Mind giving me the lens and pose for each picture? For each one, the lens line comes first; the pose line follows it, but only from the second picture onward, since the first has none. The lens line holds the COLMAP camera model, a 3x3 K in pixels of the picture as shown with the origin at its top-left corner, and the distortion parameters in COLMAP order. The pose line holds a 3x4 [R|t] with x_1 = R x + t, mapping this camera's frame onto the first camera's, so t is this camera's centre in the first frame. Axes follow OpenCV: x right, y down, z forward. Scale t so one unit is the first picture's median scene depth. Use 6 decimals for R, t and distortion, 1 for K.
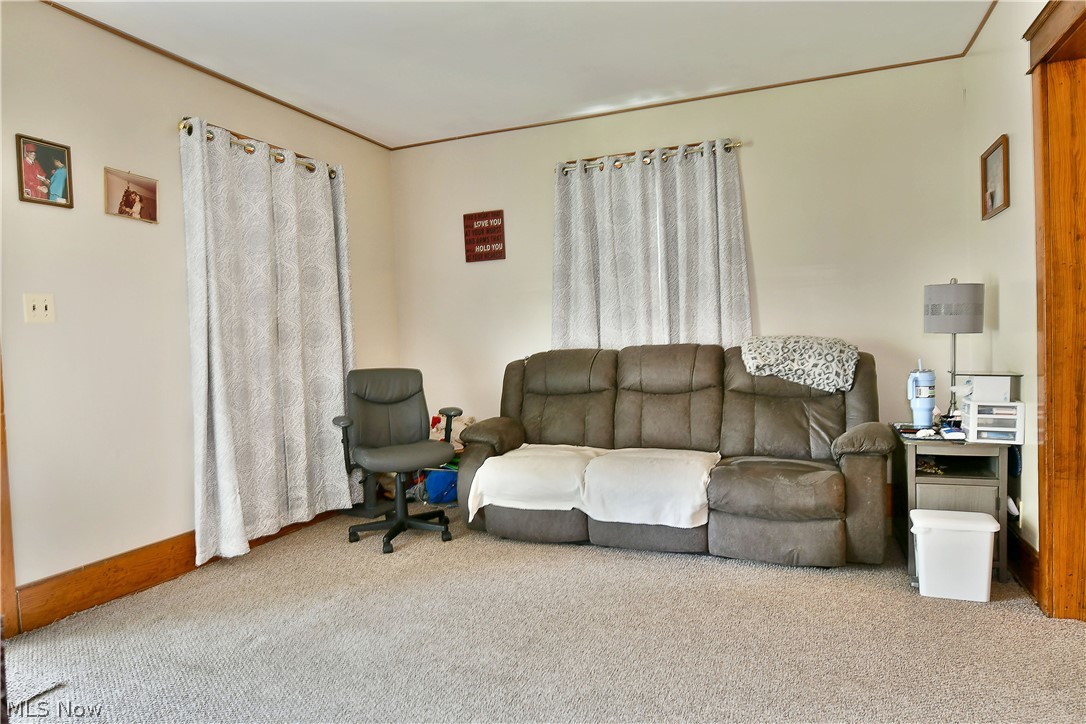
lens RADIAL K [[677.3, 0, 543.9], [0, 677.3, 336.3], [0, 0, 1]] dist [-0.005737, -0.000711]
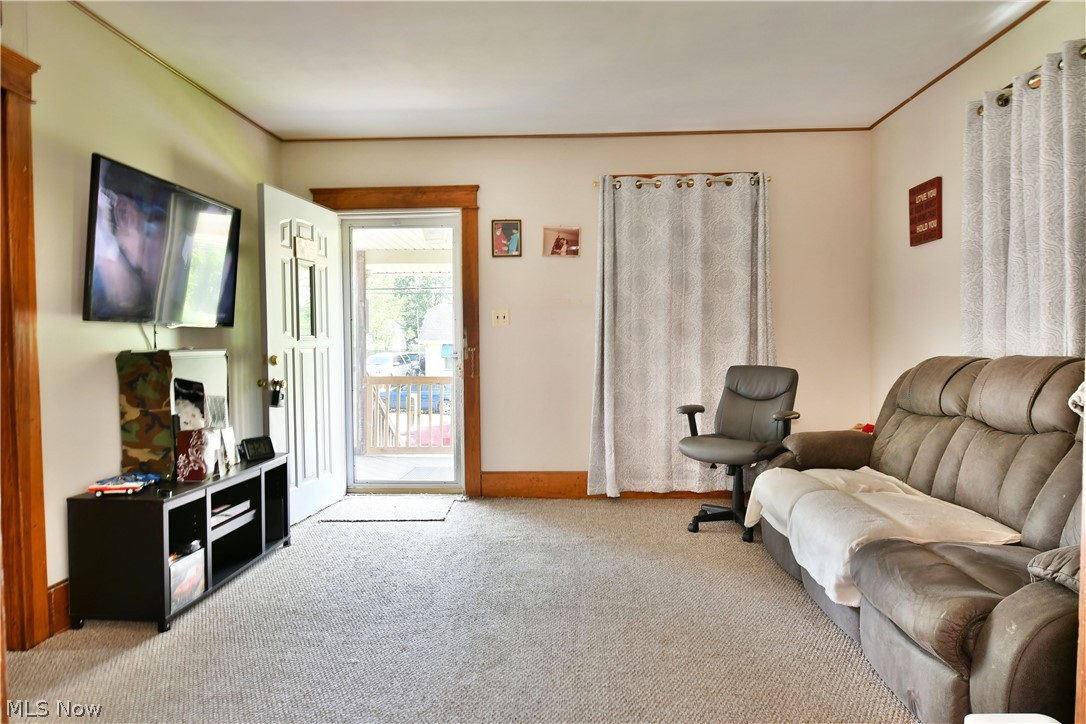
lens RADIAL K [[677.3, 0, 543.9], [0, 677.3, 336.3], [0, 0, 1]] dist [-0.005737, -0.000711]
pose [[0.328432, 0.021935, -0.944273, 0.757748], [0.002789, 0.999703, 0.024192, -0.028156], [0.944524, -0.010579, 0.328273, 0.425356]]
